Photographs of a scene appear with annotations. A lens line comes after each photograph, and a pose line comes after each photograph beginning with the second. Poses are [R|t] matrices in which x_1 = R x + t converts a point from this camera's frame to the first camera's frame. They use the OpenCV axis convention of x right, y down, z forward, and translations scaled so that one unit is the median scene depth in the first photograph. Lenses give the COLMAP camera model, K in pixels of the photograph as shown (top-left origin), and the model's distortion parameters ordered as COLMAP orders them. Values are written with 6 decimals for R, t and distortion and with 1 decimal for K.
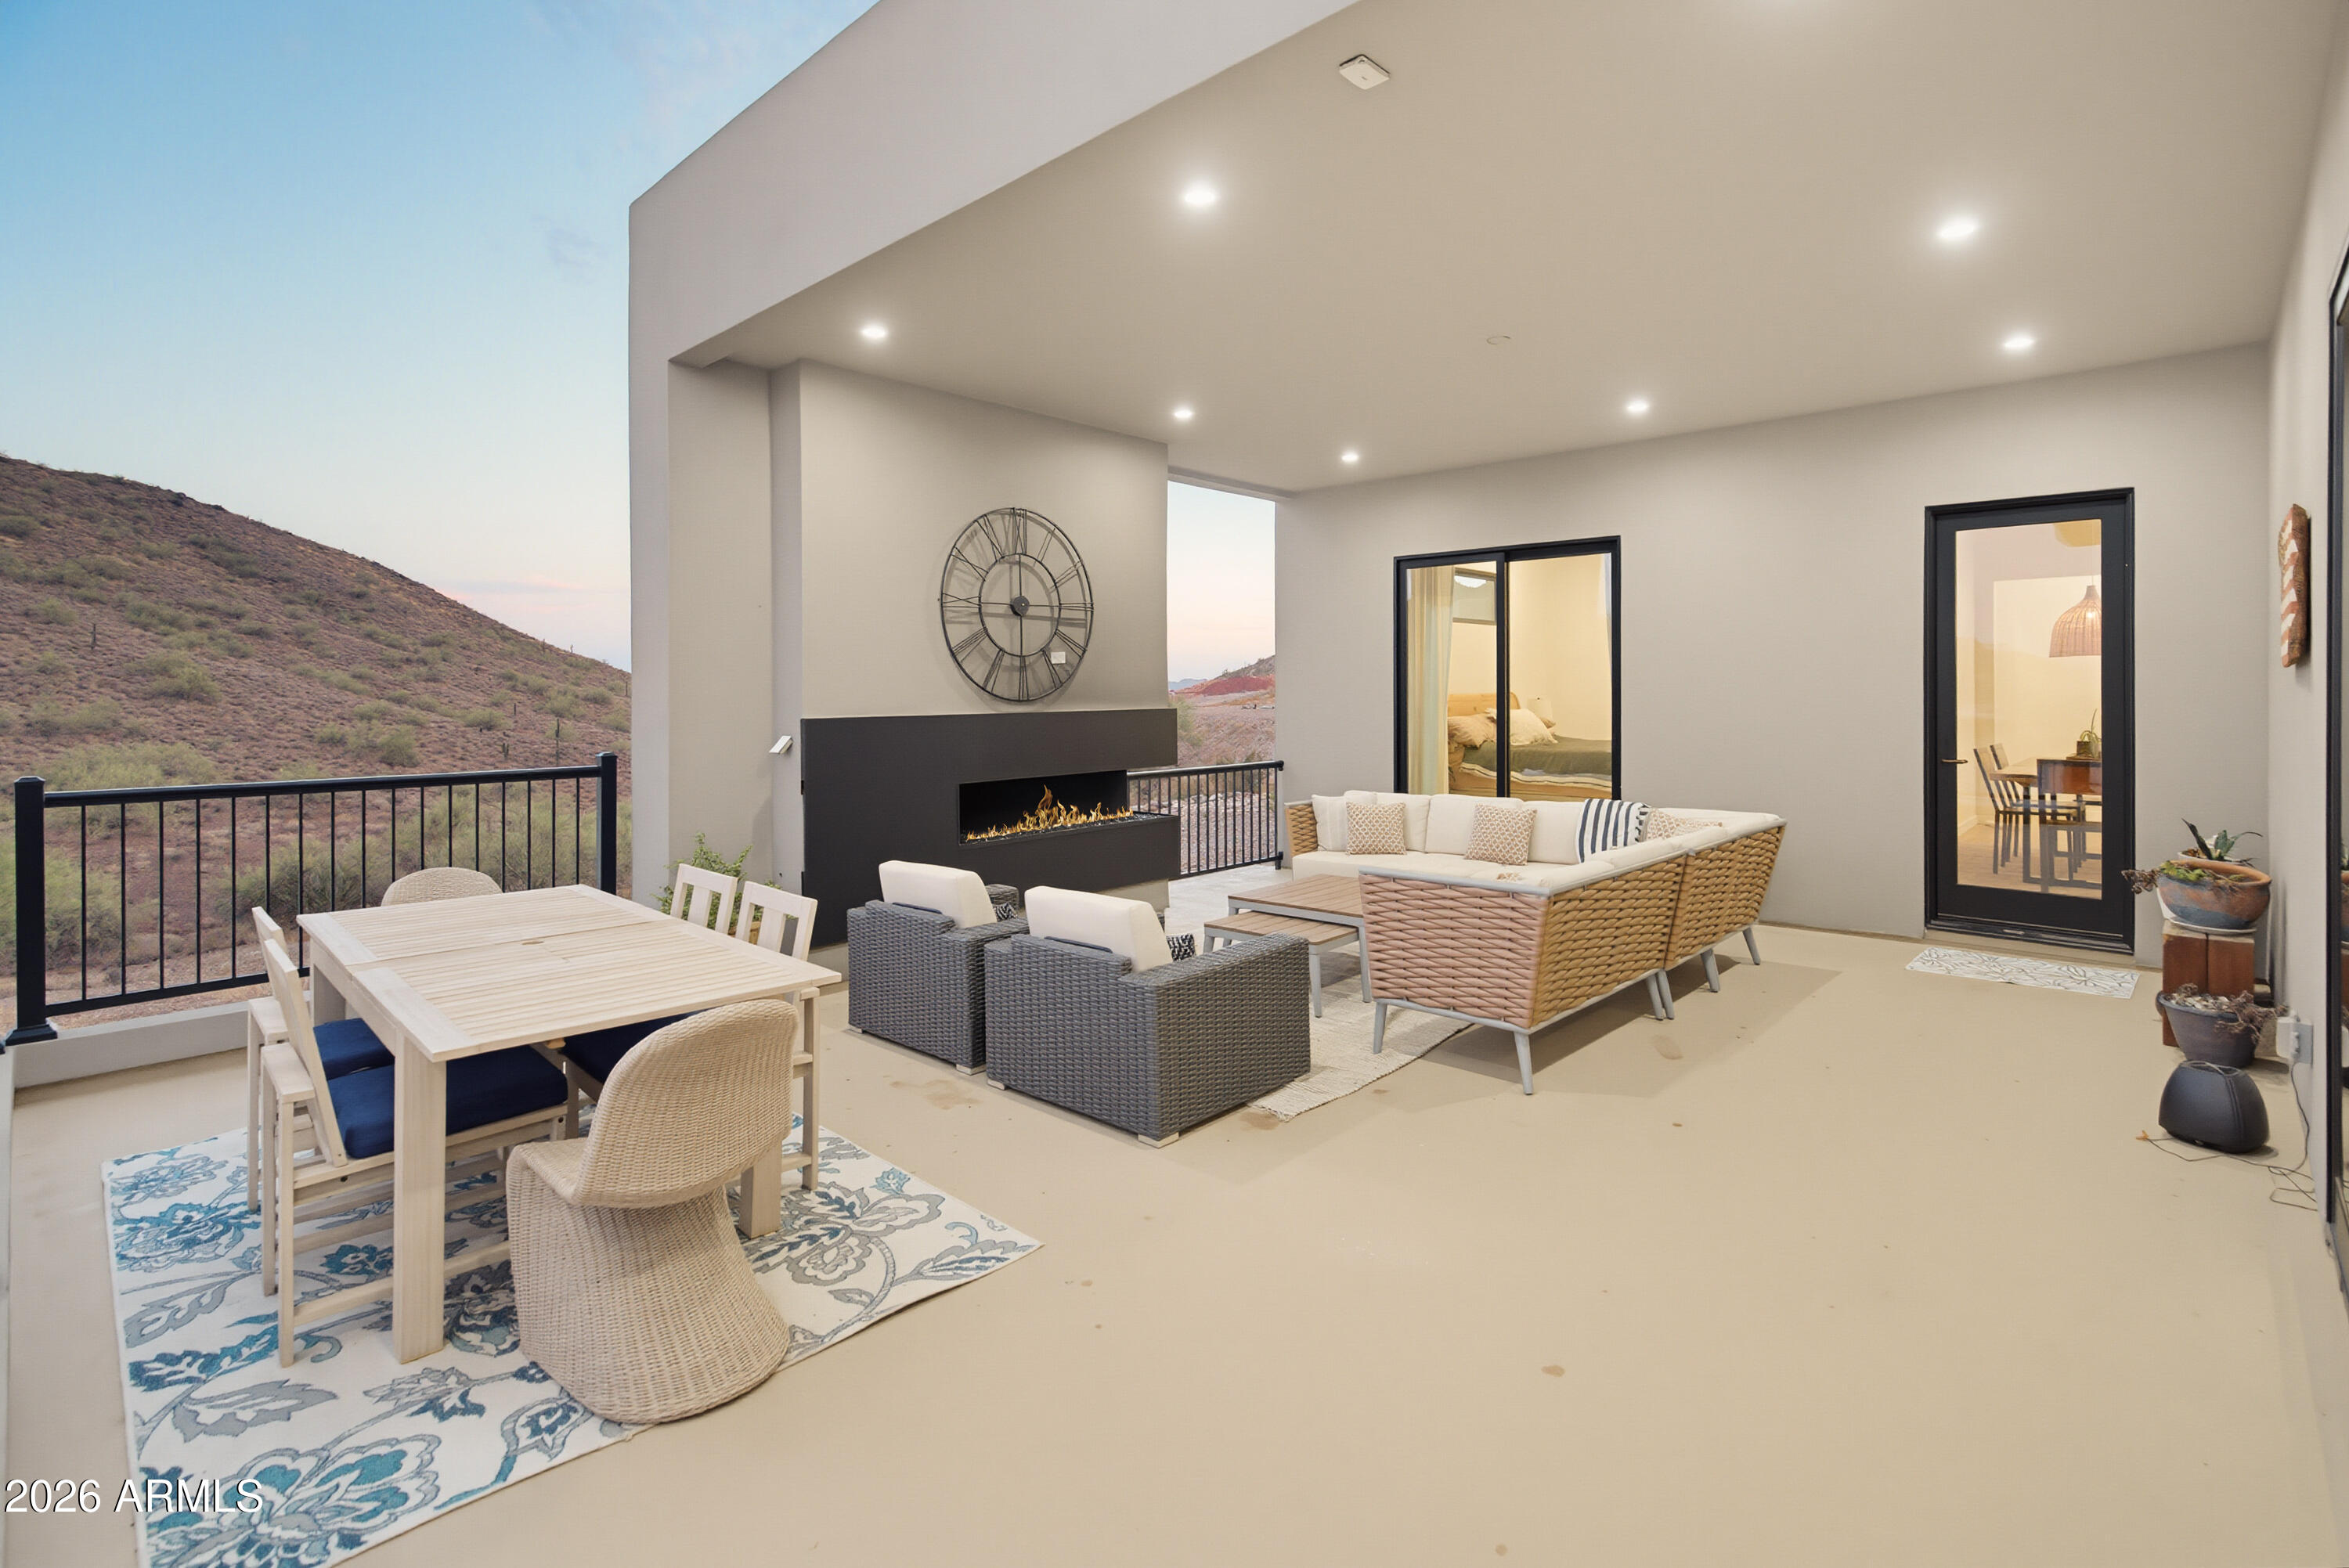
lens RADIAL K [[1087.0, 0, 1167.1], [0, 1087.0, 692.5], [0, 0, 1]] dist [-0.005408, 0.003317]
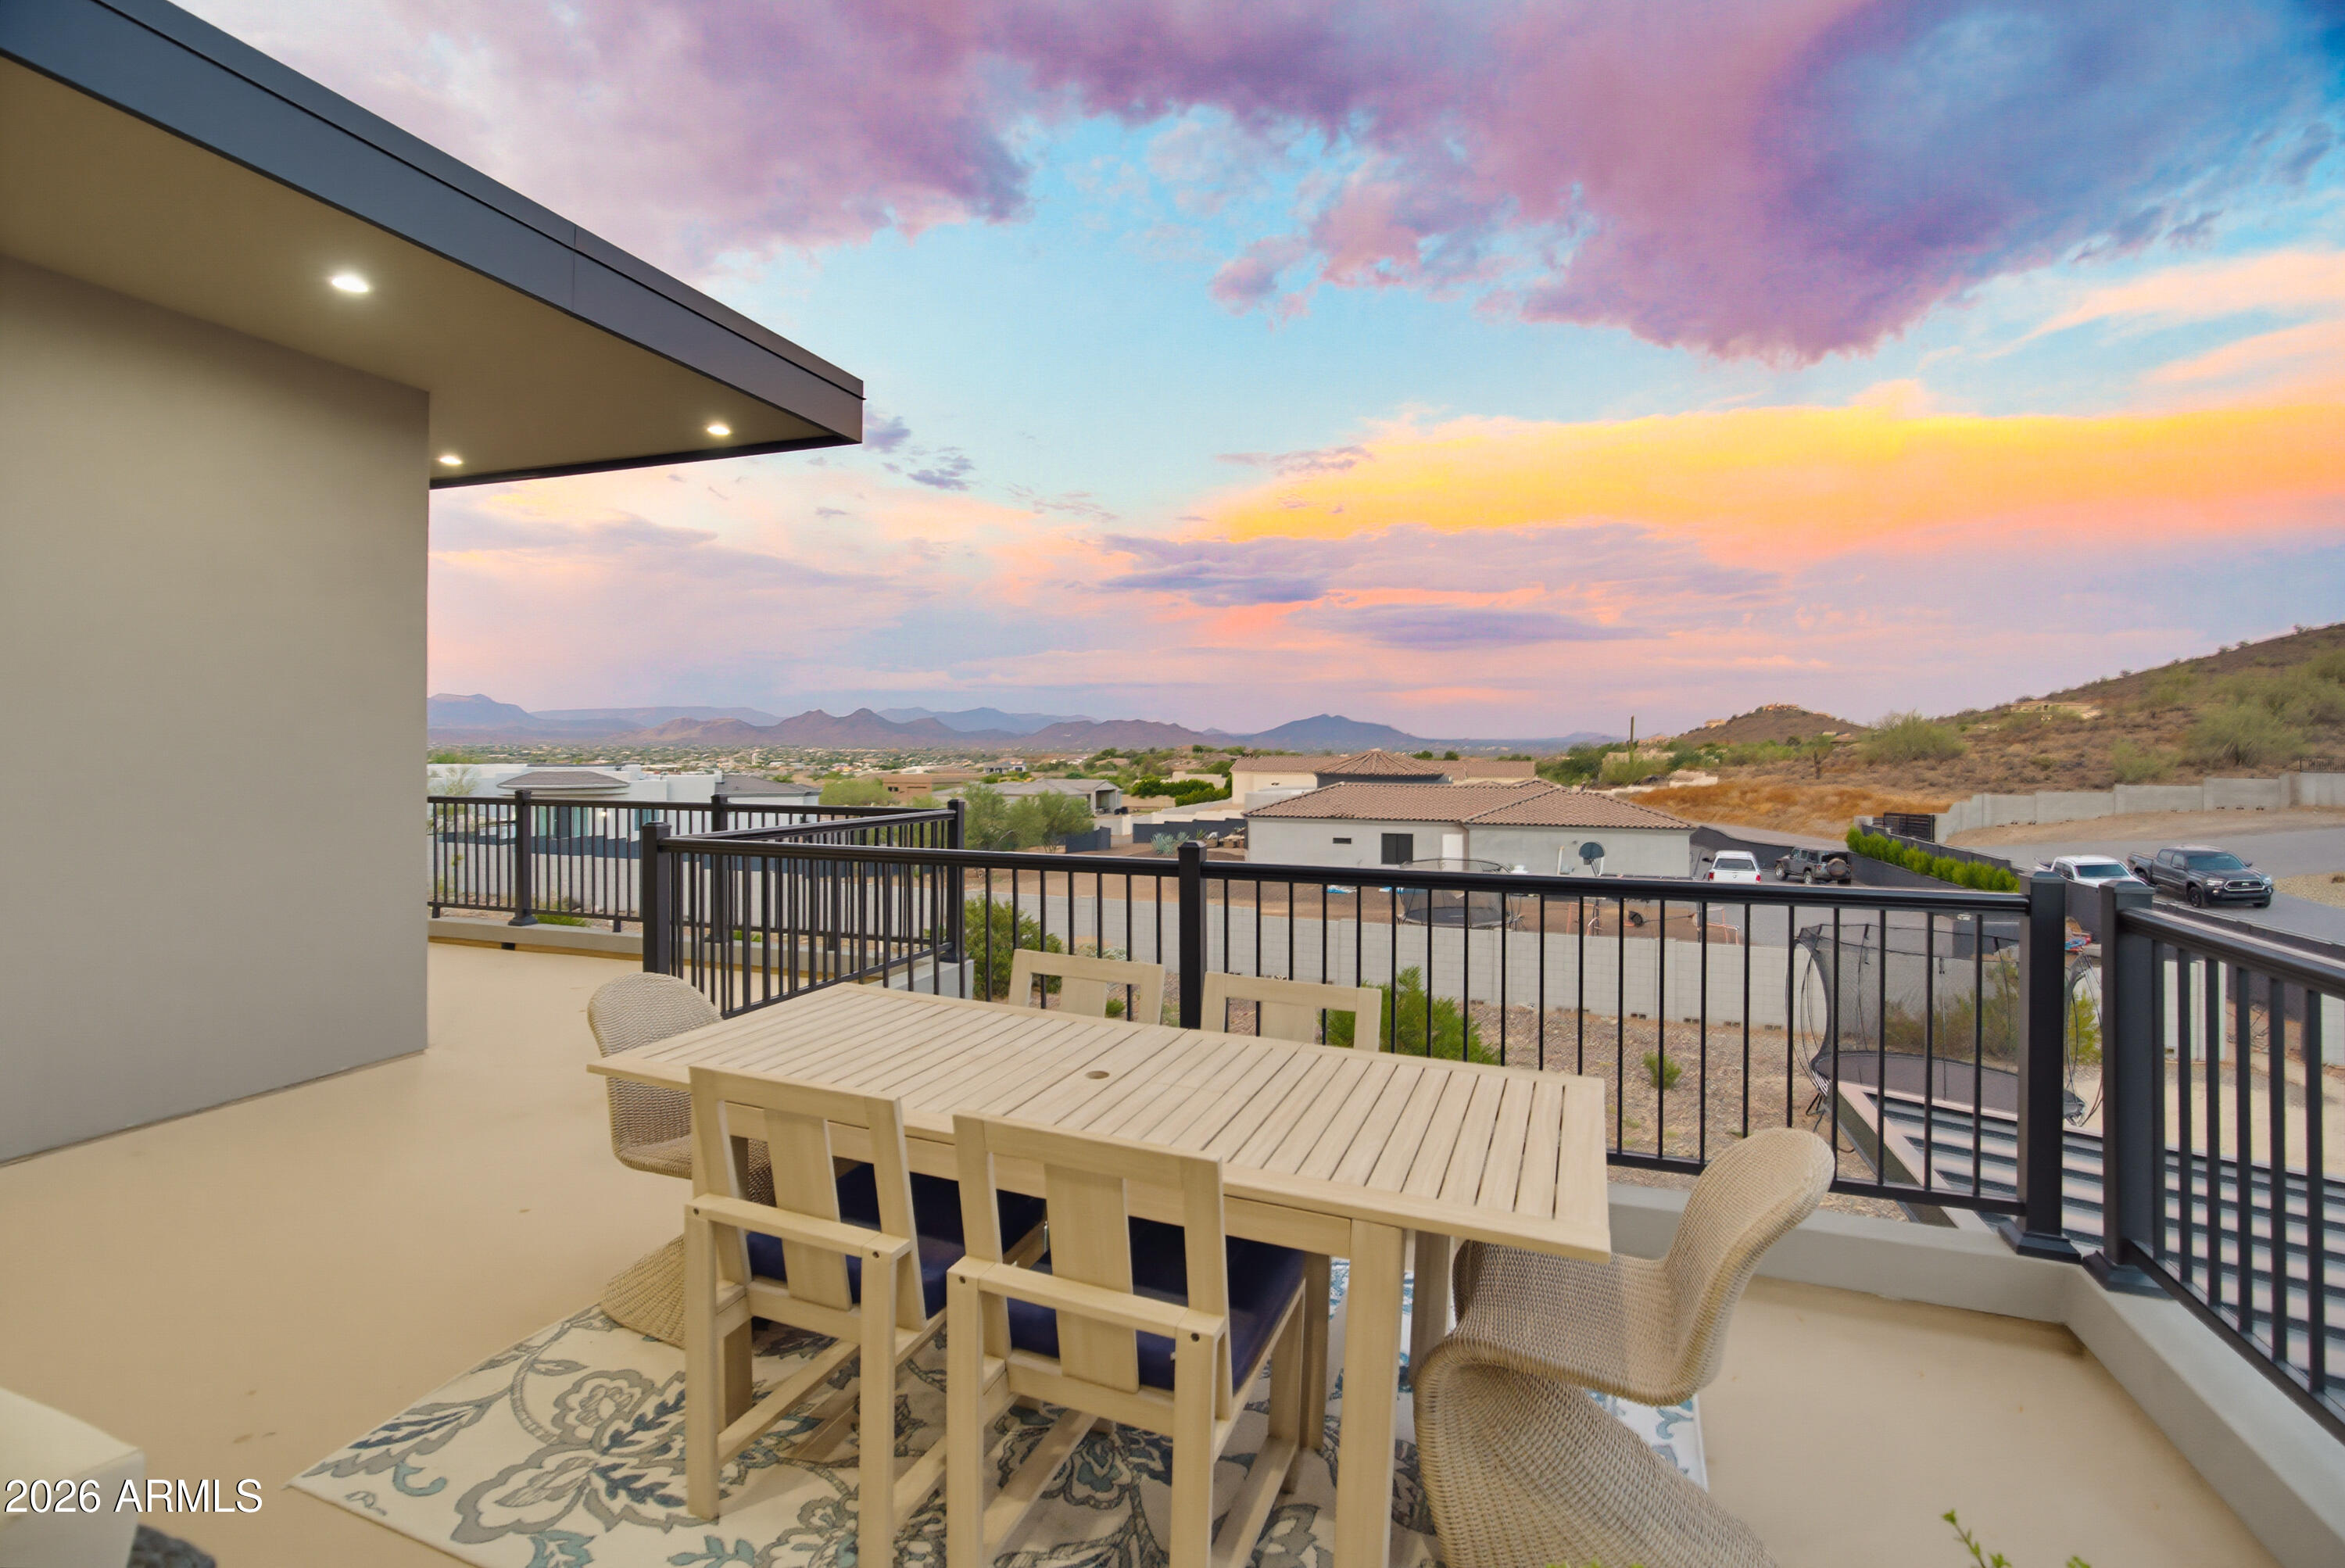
lens RADIAL K [[1085.3, 0, 1166.8], [0, 1085.3, 751.0], [0, 0, 1]] dist [-0.005408, 0.003317]
pose [[-0.915297, -0.004293, -0.402757, -0.172480], [-0.007400, 0.999954, 0.006158, 0.000866], [0.402712, 0.008616, -0.915286, 0.910037]]
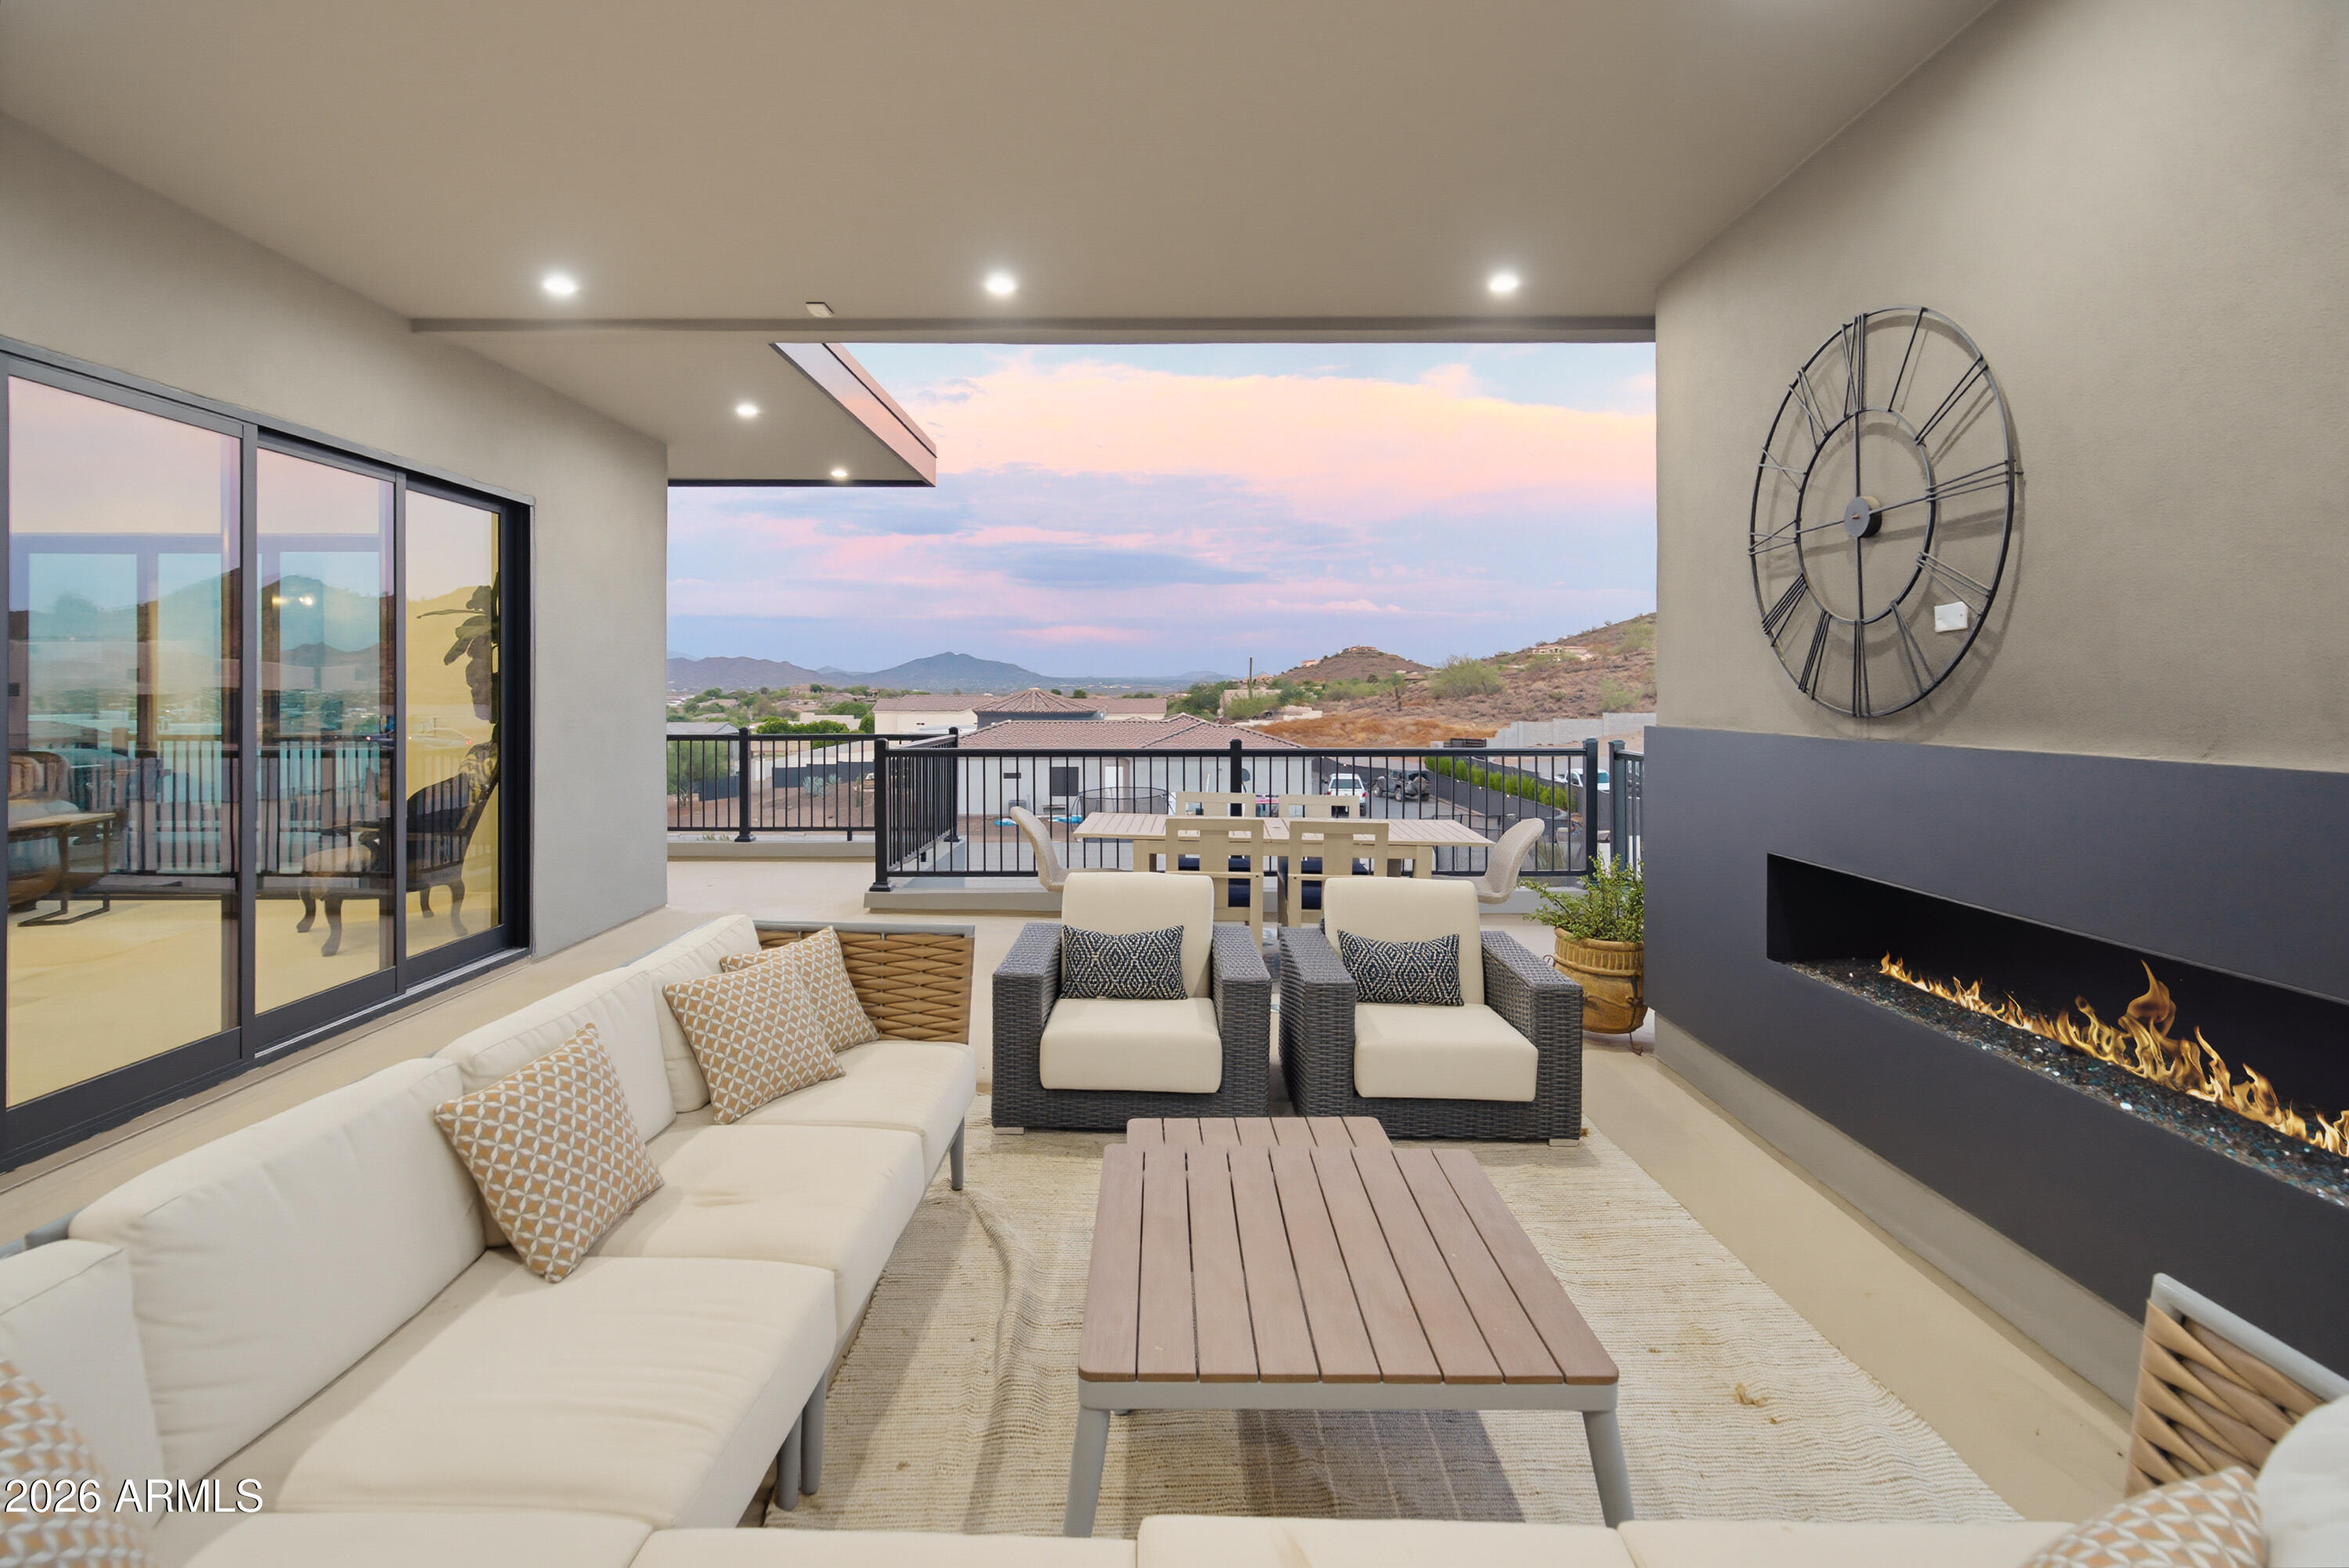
lens RADIAL K [[1087.0, 0, 1171.3], [0, 1087.0, 701.9], [0, 0, 1]] dist [-0.005408, 0.003317]
pose [[-0.727432, 0.008525, -0.686127, 0.421011], [-0.002730, 0.999879, 0.015317, -0.006885], [0.686175, 0.013015, -0.727320, 1.176423]]
